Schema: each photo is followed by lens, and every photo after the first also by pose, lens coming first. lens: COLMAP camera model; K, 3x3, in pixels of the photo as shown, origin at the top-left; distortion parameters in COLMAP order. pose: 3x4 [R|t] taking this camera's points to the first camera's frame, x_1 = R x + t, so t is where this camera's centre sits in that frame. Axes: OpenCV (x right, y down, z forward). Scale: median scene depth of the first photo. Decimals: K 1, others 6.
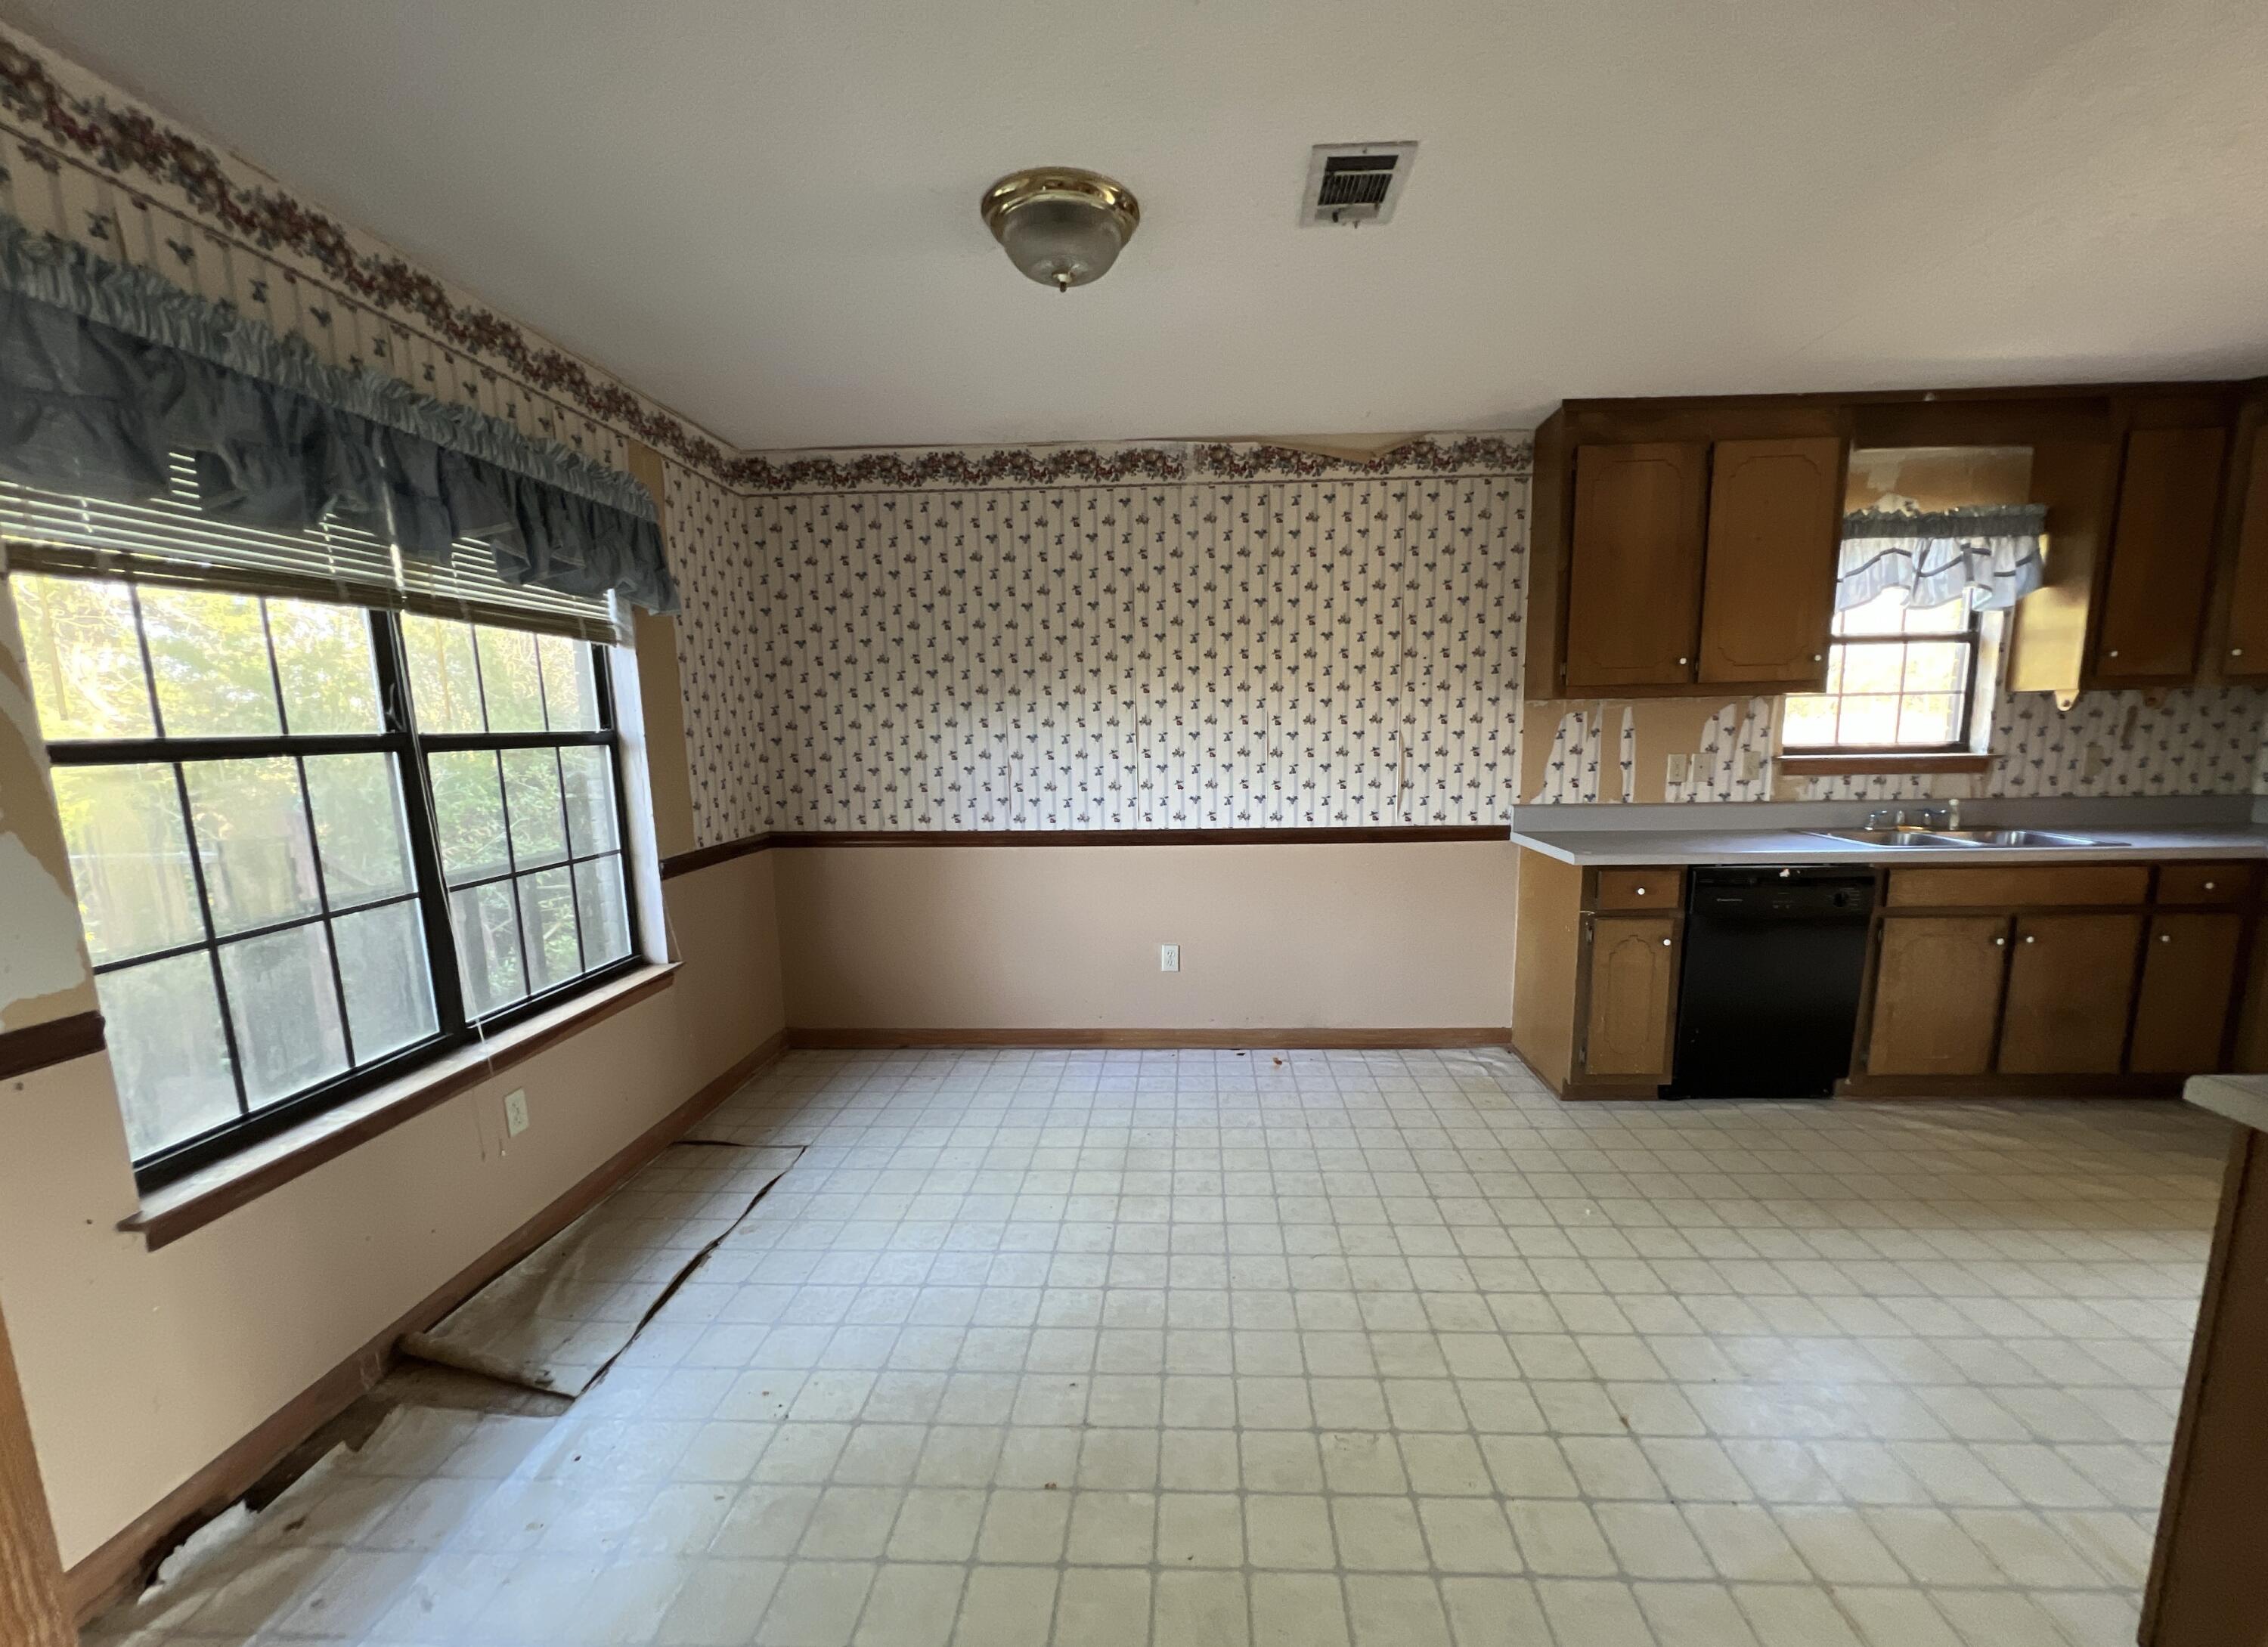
lens RADIAL K [[899.6, 0, 1200.0], [0, 899.6, 856.0], [0, 0, 1]] dist [0.001272, 0.000163]
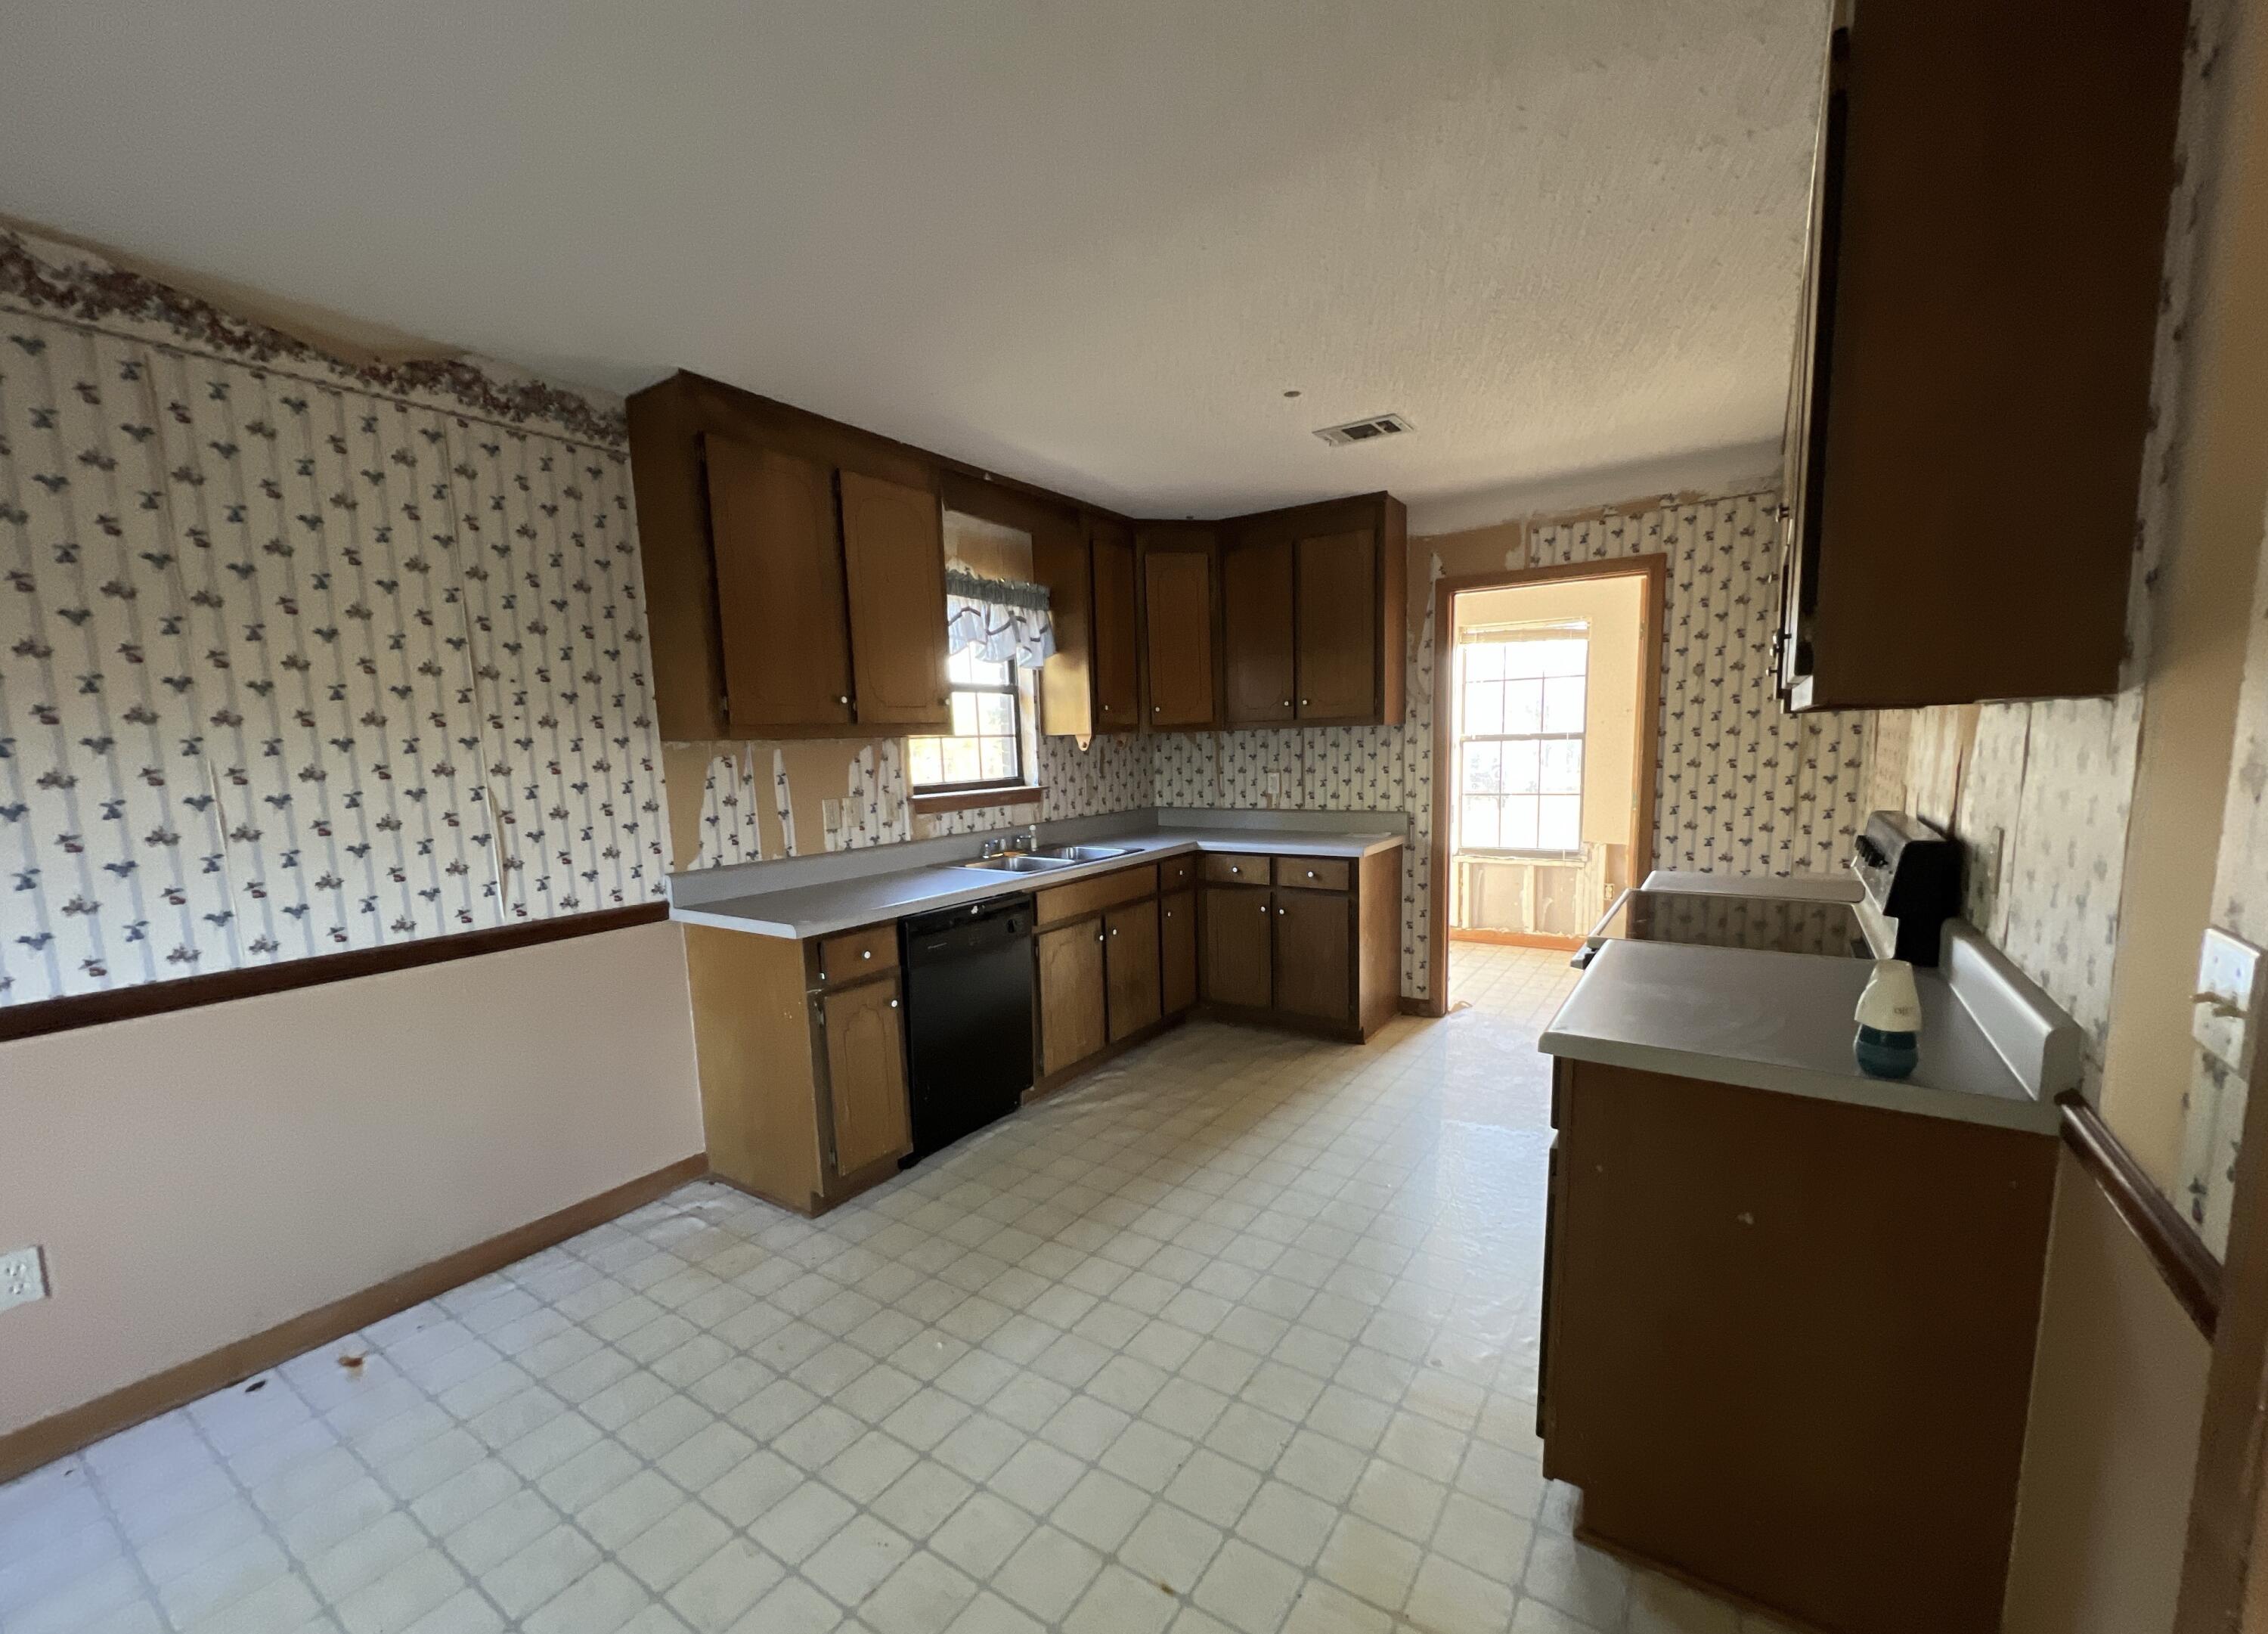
lens RADIAL K [[899.8, 0, 1123.7], [0, 899.8, 870.5], [0, 0, 1]] dist [0.001272, 0.000163]
pose [[0.555966, -0.116680, 0.822975, -0.079403], [0.143070, 0.988755, 0.043532, -0.038650], [-0.818799, 0.093540, 0.566408, 0.237016]]
